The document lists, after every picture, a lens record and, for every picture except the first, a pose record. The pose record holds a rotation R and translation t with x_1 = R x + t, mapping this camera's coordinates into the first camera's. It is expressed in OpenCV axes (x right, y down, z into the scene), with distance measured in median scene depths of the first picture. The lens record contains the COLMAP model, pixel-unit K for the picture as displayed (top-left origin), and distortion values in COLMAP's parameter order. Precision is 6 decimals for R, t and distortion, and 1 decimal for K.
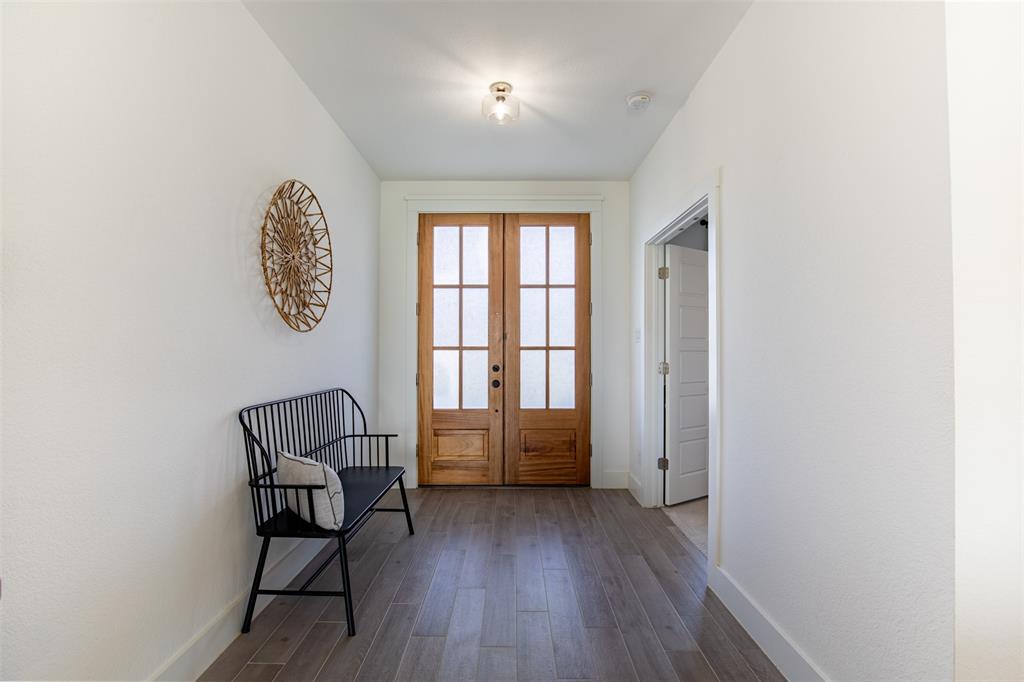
lens RADIAL K [[470.1, 0, 507.0], [0, 470.1, 342.2], [0, 0, 1]] dist [-0.019819, 0.000040]
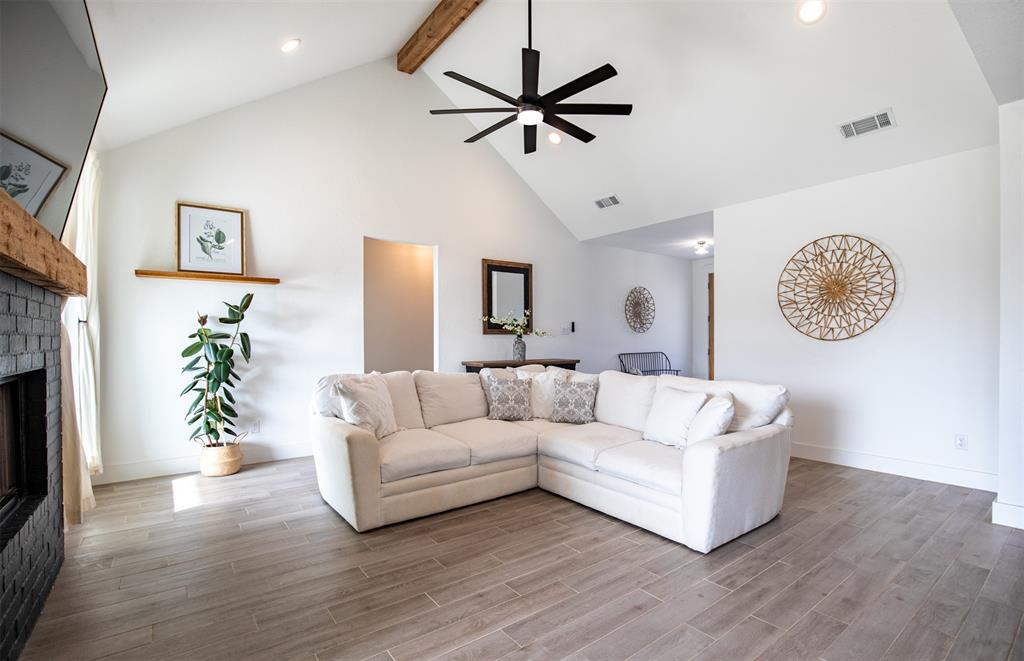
lens RADIAL K [[465.4, 0, 511.2], [0, 465.4, 342.0], [0, 0, 1]] dist [-0.039256, 0.000193]
pose [[0.600348, -0.000756, -0.799738, 0.966843], [0.019821, 0.999706, 0.013934, -0.014162], [0.799493, -0.024217, 0.600187, -0.989920]]
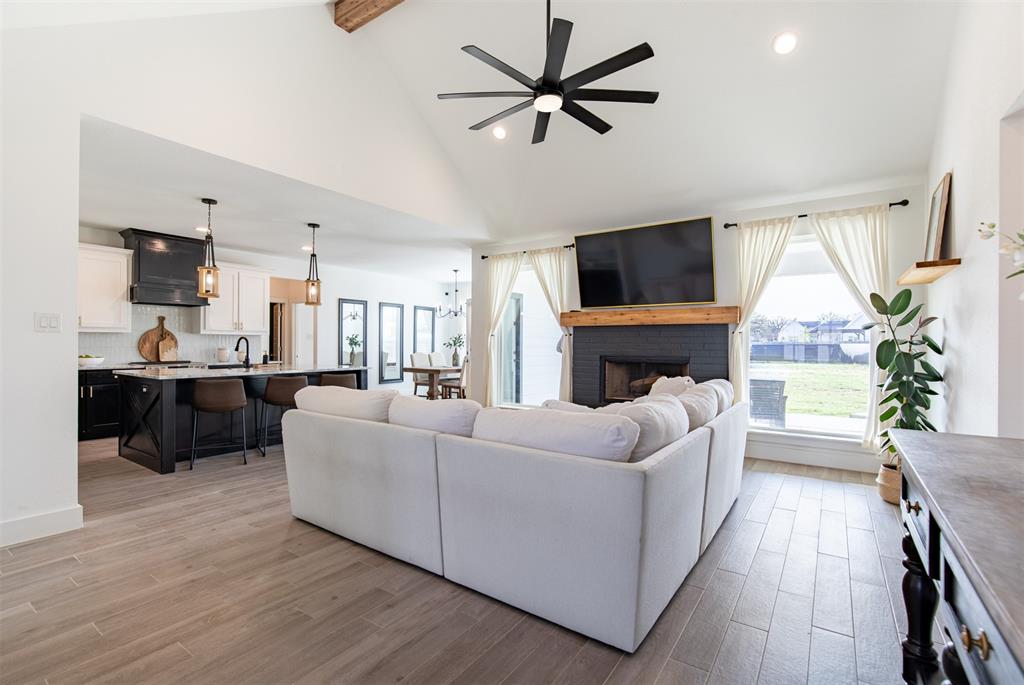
lens RADIAL K [[470.1, 0, 507.0], [0, 470.1, 343.7], [0, 0, 1]] dist [-0.019819, 0.000040]
pose [[-0.816509, -0.007995, 0.577277, -0.125091], [-0.018625, 0.999748, -0.012498, 0.001333], [-0.577032, -0.020956, -0.816453, 0.274161]]
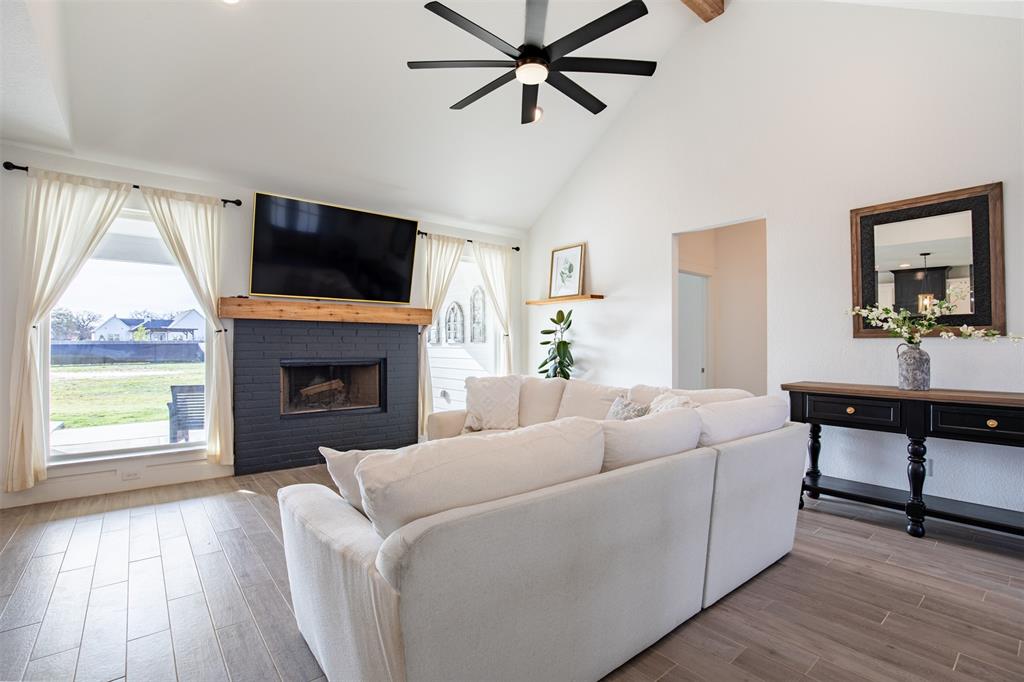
lens RADIAL K [[470.1, 0, 507.0], [0, 470.1, 342.2], [0, 0, 1]] dist [-0.019819, 0.000040]
pose [[-0.776130, -0.008380, -0.630517, 0.779270], [0.007485, 0.999719, -0.022501, 0.002496], [0.630528, -0.022183, -0.775849, 0.103696]]
